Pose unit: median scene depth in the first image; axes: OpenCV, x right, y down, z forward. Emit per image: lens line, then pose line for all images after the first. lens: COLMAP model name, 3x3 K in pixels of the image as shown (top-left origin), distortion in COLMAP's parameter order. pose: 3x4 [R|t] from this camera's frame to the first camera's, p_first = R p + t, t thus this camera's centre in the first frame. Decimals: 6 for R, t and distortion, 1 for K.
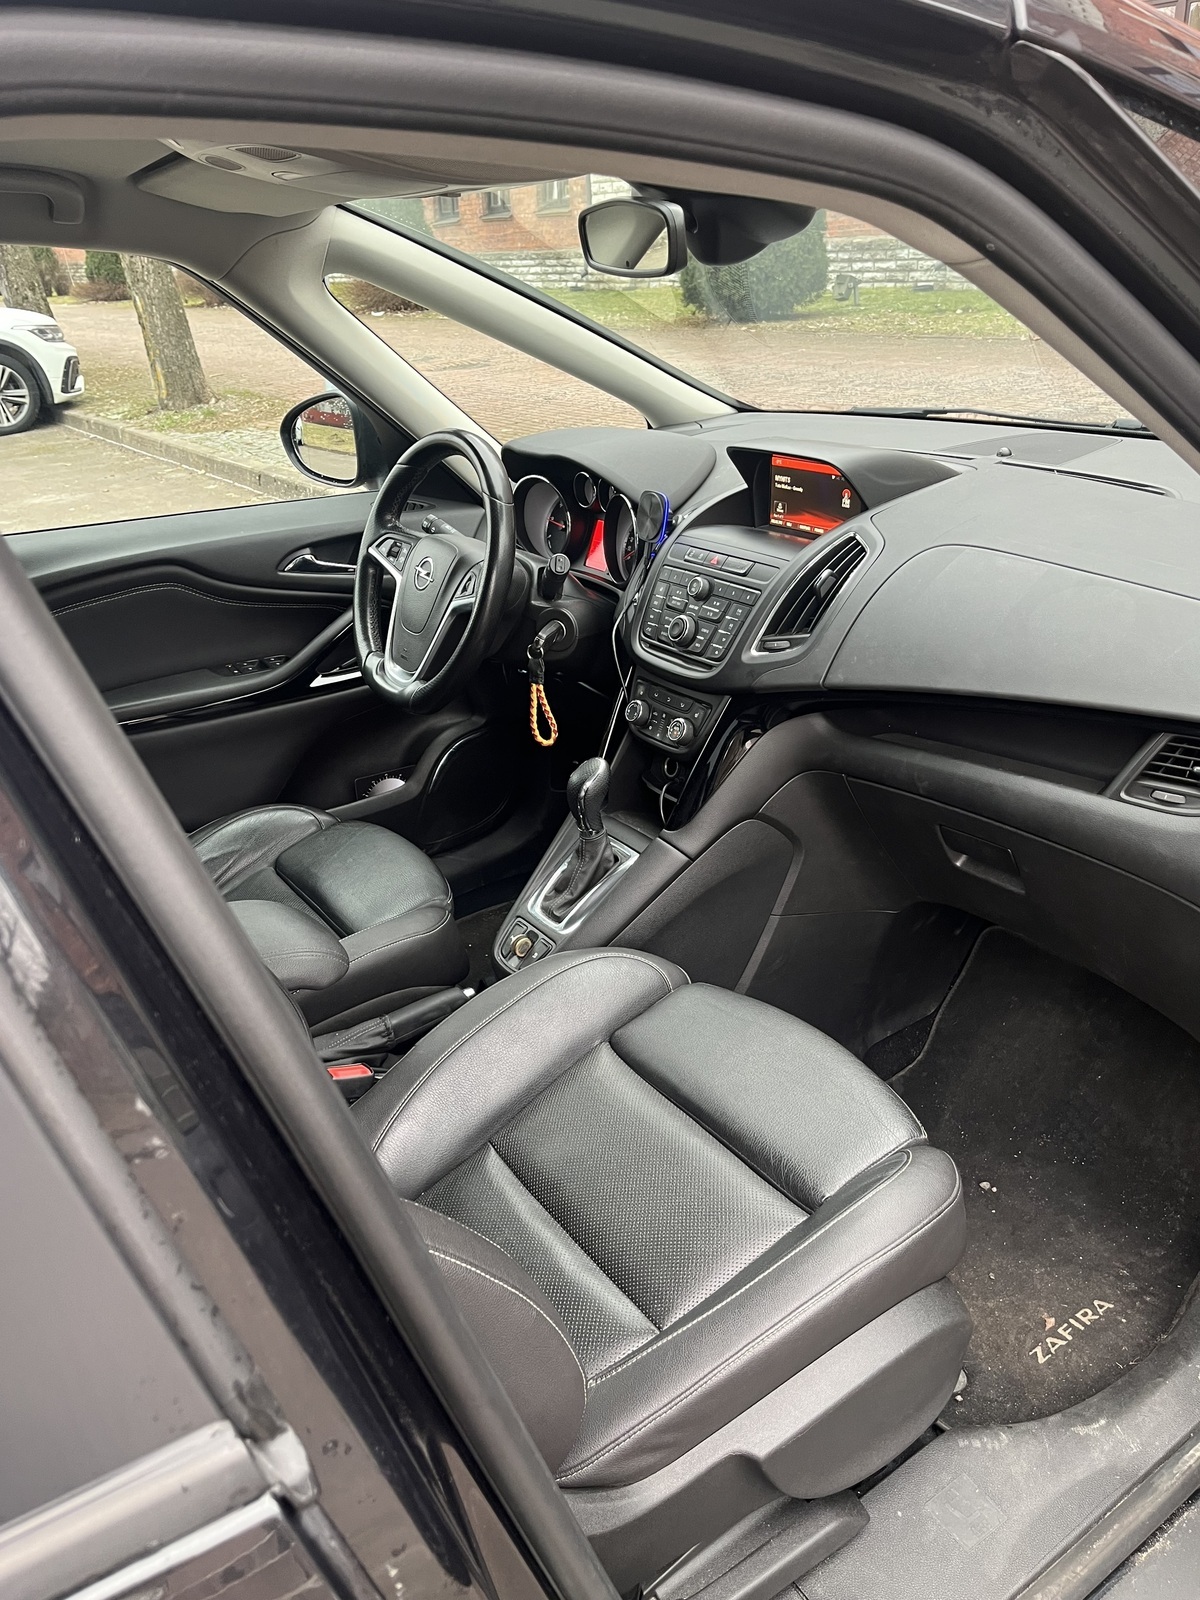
lens RADIAL K [[1228.0, 0, 598.0], [0, 1228.0, 804.9], [0, 0, 1]] dist [0.032289, -0.027586]
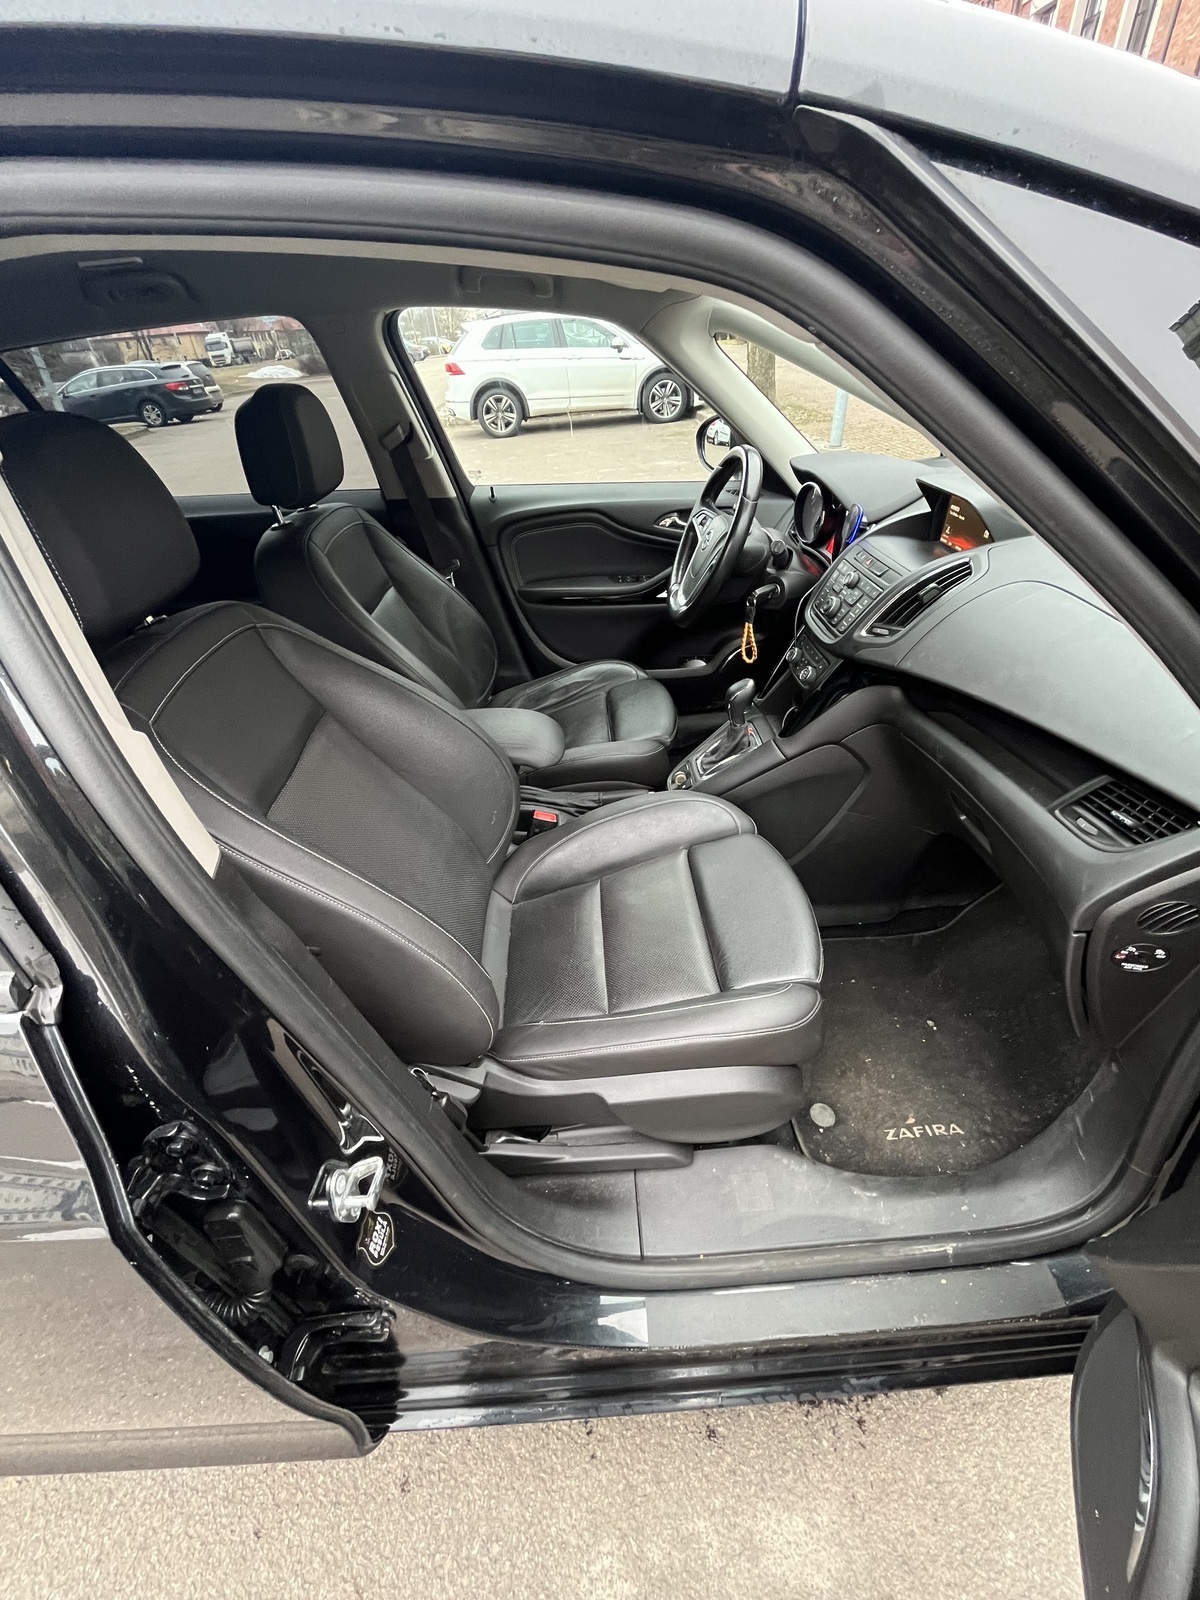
lens RADIAL K [[669.7, 0, 607.7], [0, 669.7, 798.0], [0, 0, 1]] dist [-0.007116, 0.000584]
pose [[0.849679, 0.315630, -0.422402, 0.254590], [-0.220724, 0.940402, 0.258699, -0.076771], [0.478881, -0.126576, 0.868707, 0.153952]]
